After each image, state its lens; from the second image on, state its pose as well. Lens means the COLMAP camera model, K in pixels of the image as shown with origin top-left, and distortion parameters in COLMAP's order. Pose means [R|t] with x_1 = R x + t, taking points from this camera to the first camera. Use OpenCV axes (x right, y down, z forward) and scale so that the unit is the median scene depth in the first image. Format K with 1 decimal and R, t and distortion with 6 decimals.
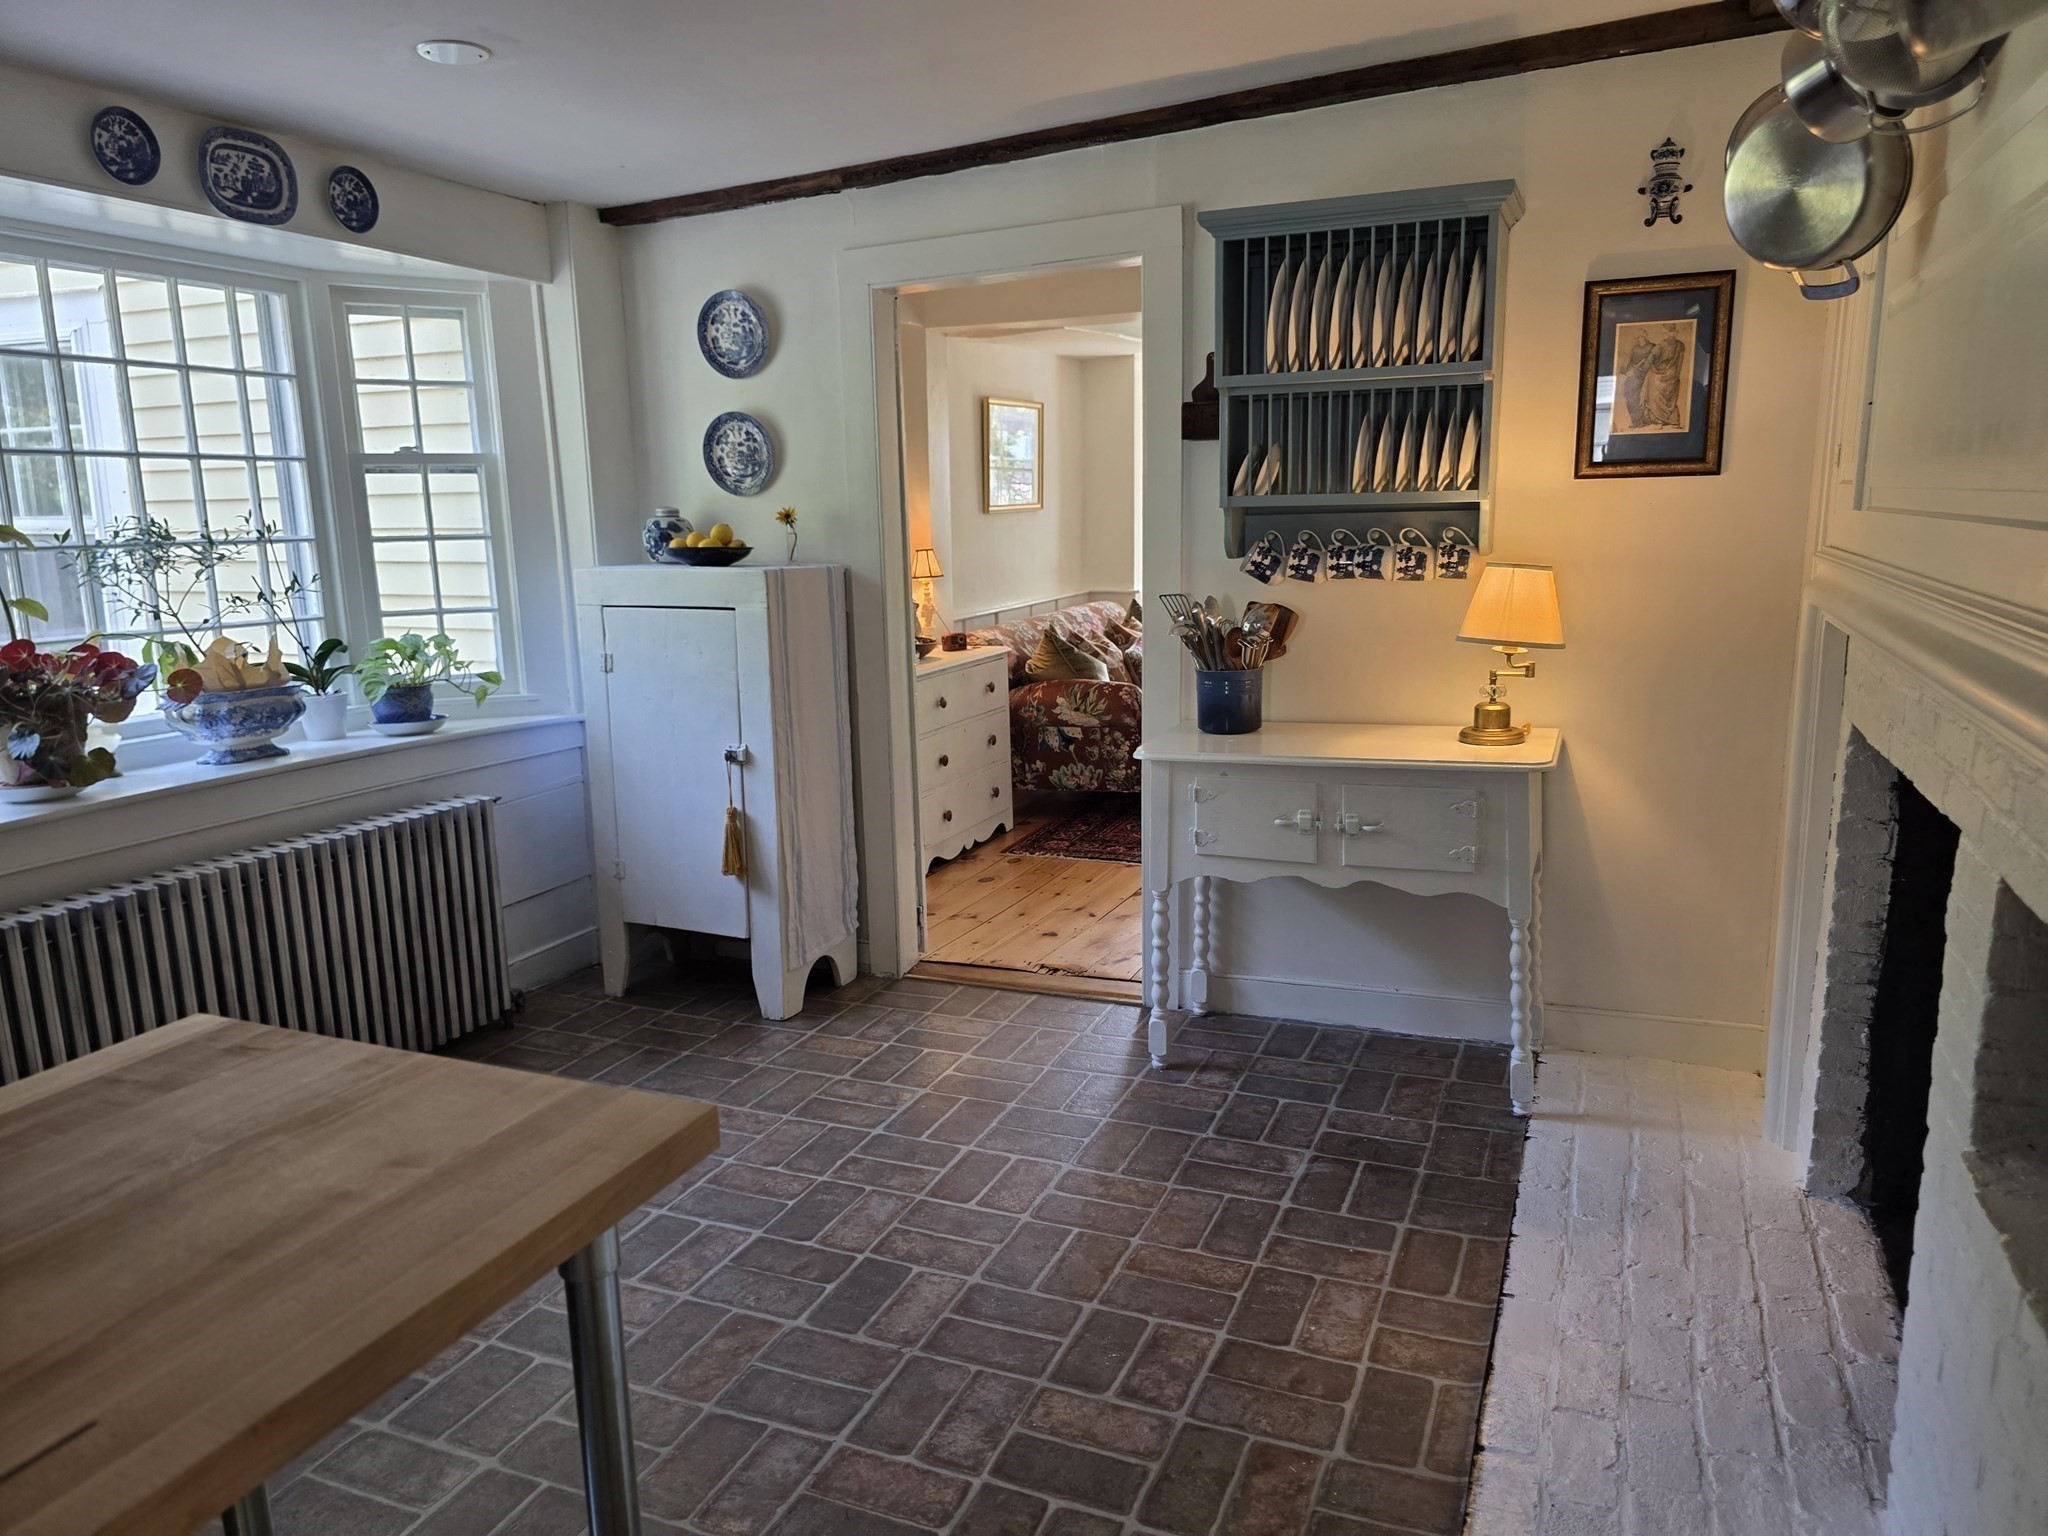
lens RADIAL K [[1381.7, 0, 1017.8], [0, 1381.7, 774.4], [0, 0, 1]] dist [0.047715, -0.044678]
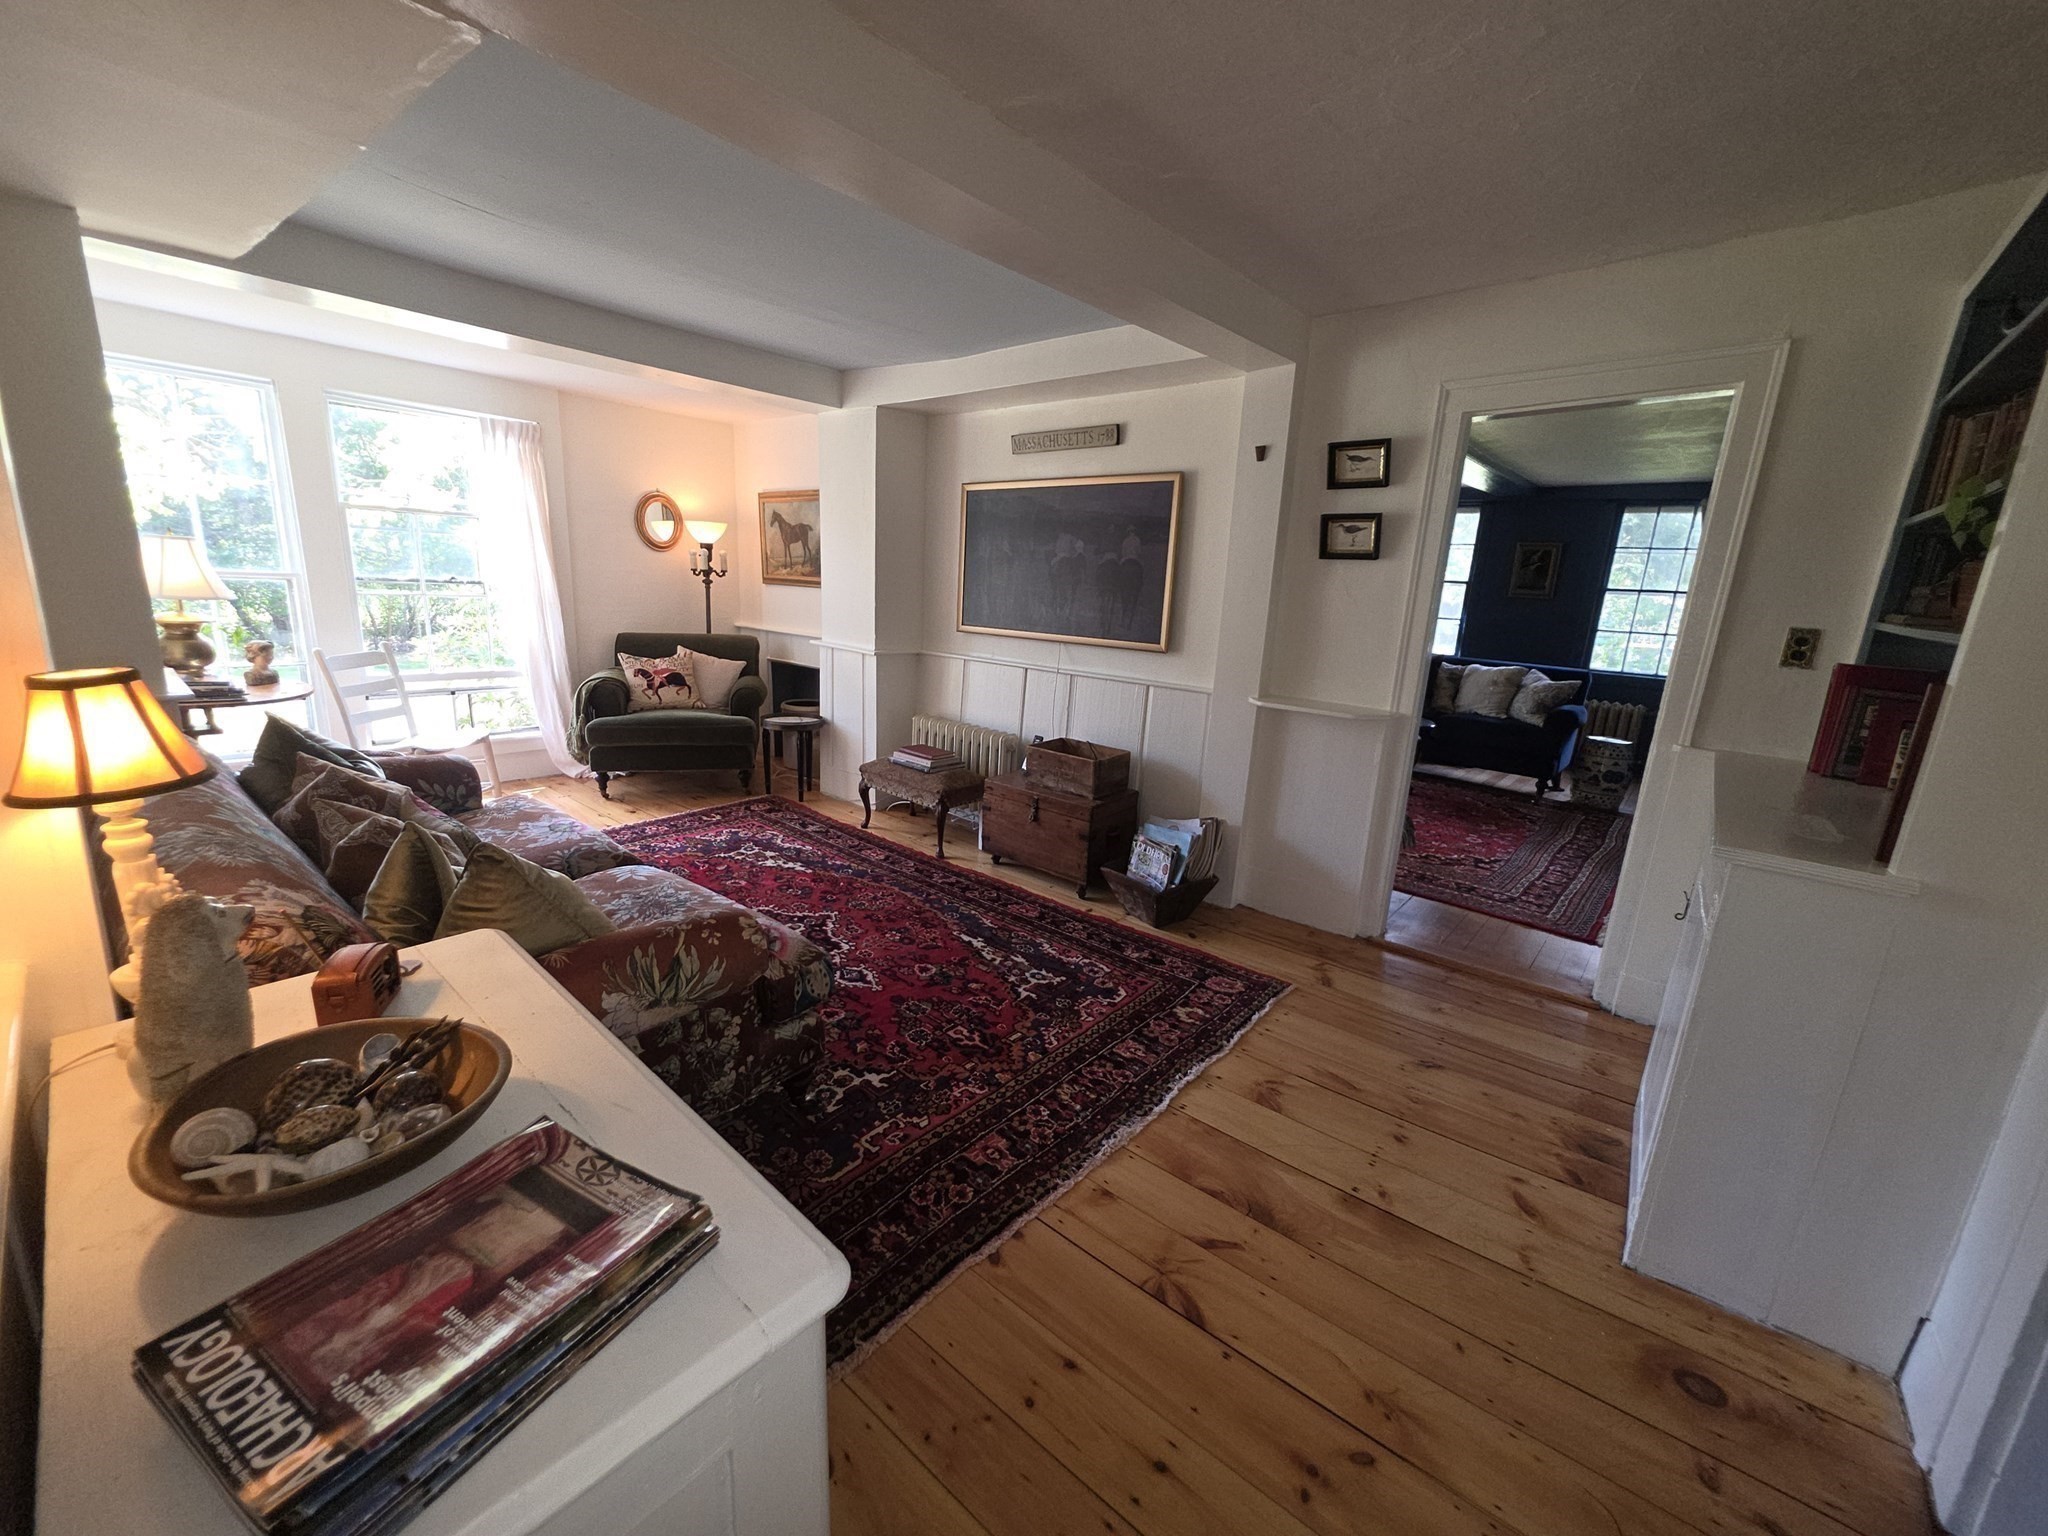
lens RADIAL K [[815.7, 0, 1024.8], [0, 815.7, 768.6], [0, 0, 1]] dist [0.004250, -0.000484]
pose [[0.297644, -0.182486, 0.937074, -0.271446], [0.130469, 0.980127, 0.149430, -0.256170], [-0.945720, 0.077782, 0.315537, 1.423052]]
